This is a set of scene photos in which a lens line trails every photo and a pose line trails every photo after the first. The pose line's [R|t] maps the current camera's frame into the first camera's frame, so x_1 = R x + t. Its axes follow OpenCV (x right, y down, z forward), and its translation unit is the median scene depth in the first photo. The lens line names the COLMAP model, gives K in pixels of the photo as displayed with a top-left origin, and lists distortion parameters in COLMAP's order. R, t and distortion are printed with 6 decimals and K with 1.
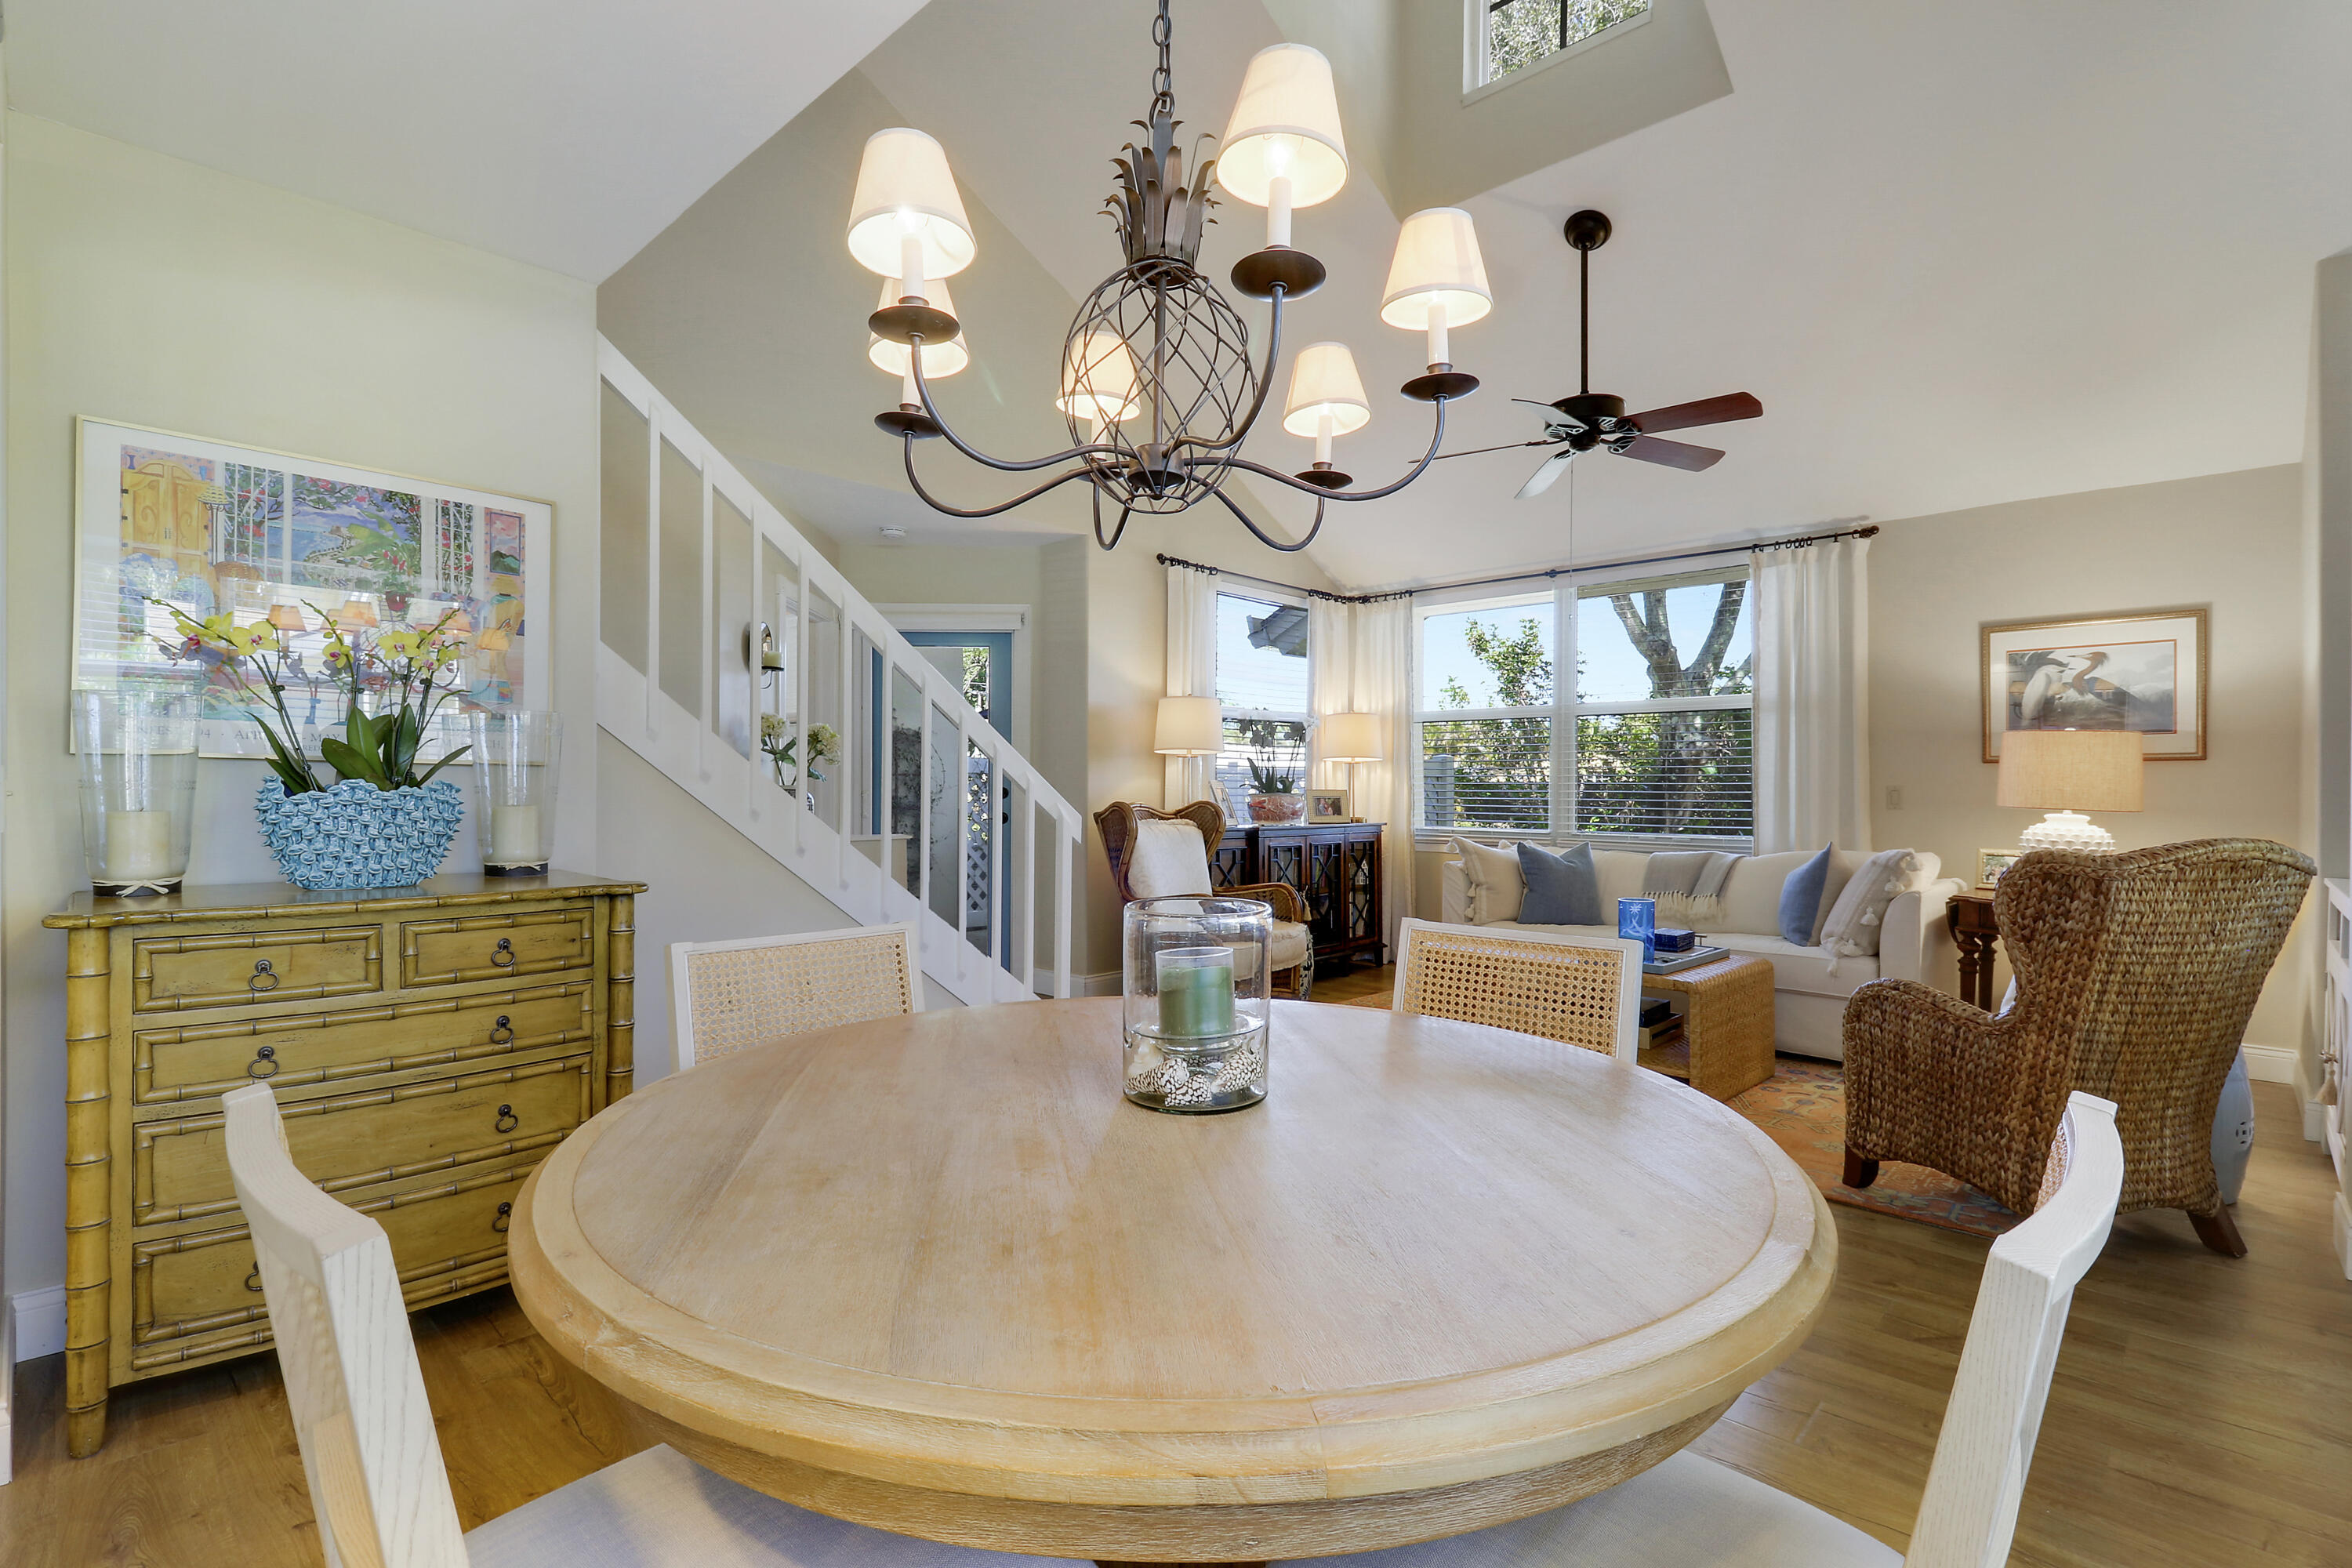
lens RADIAL K [[1099.5, 0, 1153.7], [0, 1099.5, 788.6], [0, 0, 1]] dist [-0.003601, -0.006350]
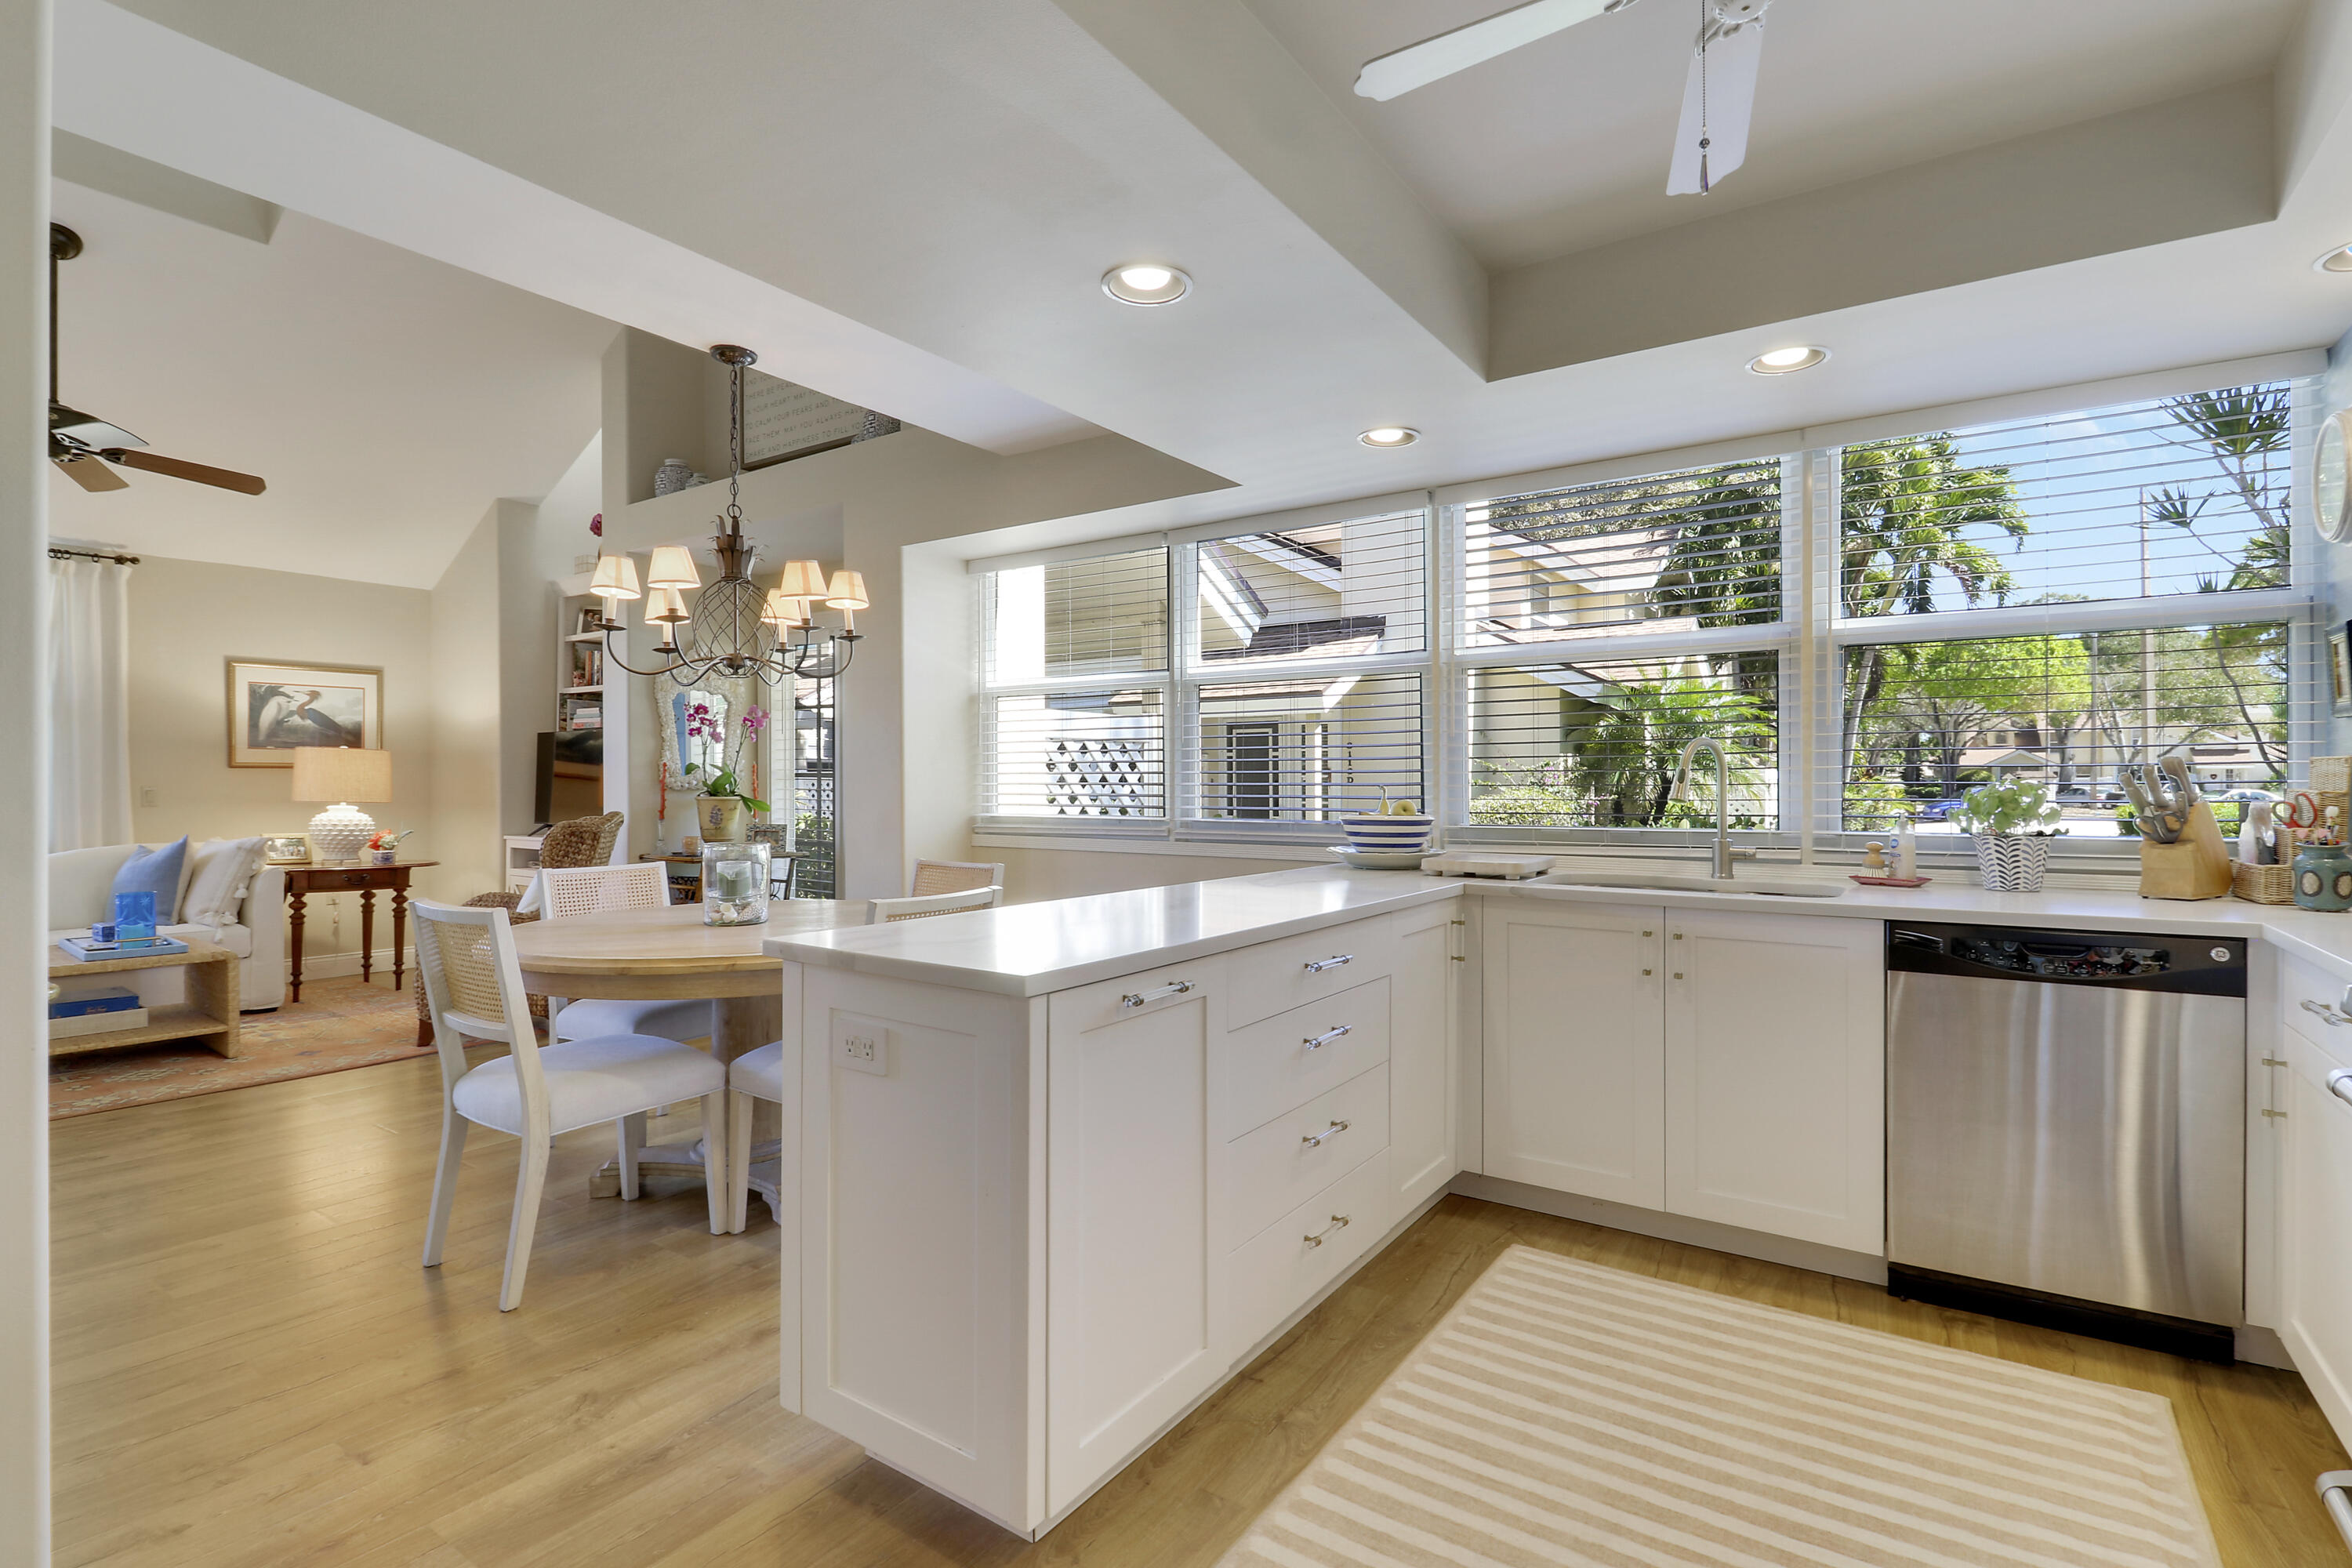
lens RADIAL K [[1099.5, 0, 1190.8], [0, 1099.5, 783.6], [0, 0, 1]] dist [-0.003601, -0.006350]
pose [[-0.163586, -0.001915, 0.986527, -0.738635], [-0.002104, 0.999997, 0.001592, -0.010419], [-0.986527, -0.001815, -0.163589, 0.124399]]
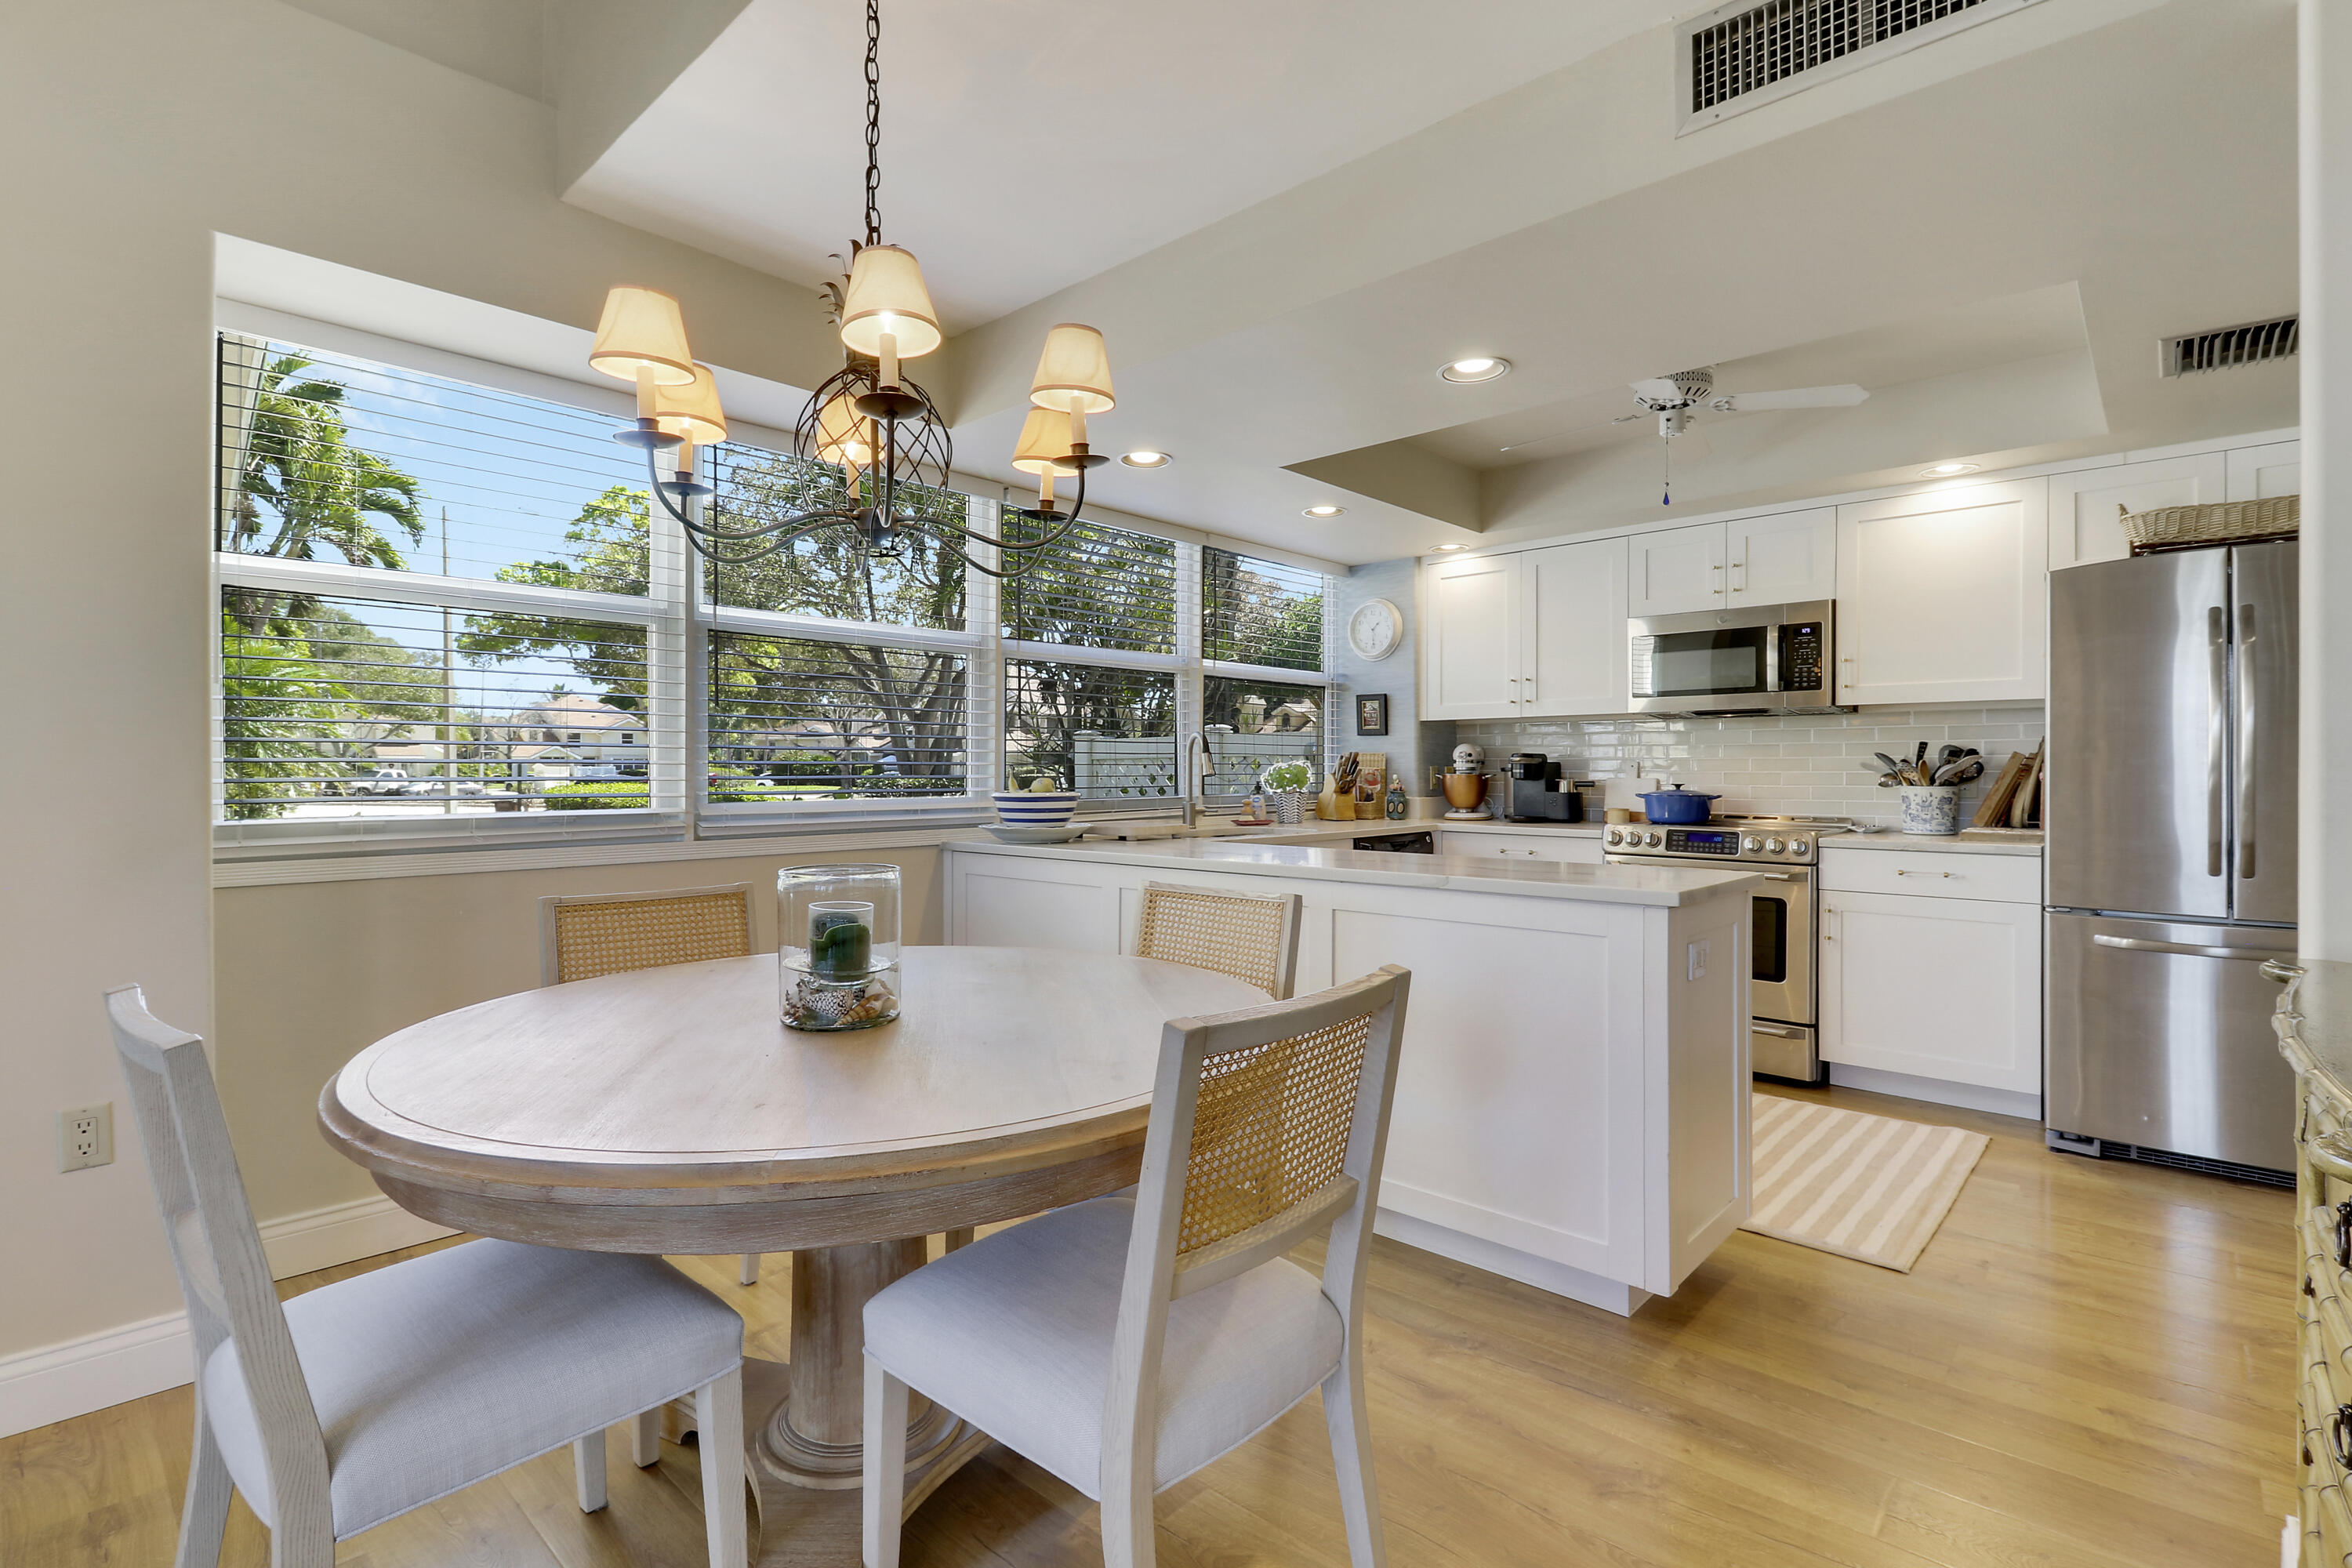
lens RADIAL K [[1099.5, 0, 1166.8], [0, 1099.5, 783.0], [0, 0, 1]] dist [-0.003601, -0.006350]
pose [[-0.999953, -0.000486, -0.009681, -0.060162], [-0.000572, 0.999961, 0.008855, -0.001529], [0.009676, 0.008860, -0.999914, 0.700257]]
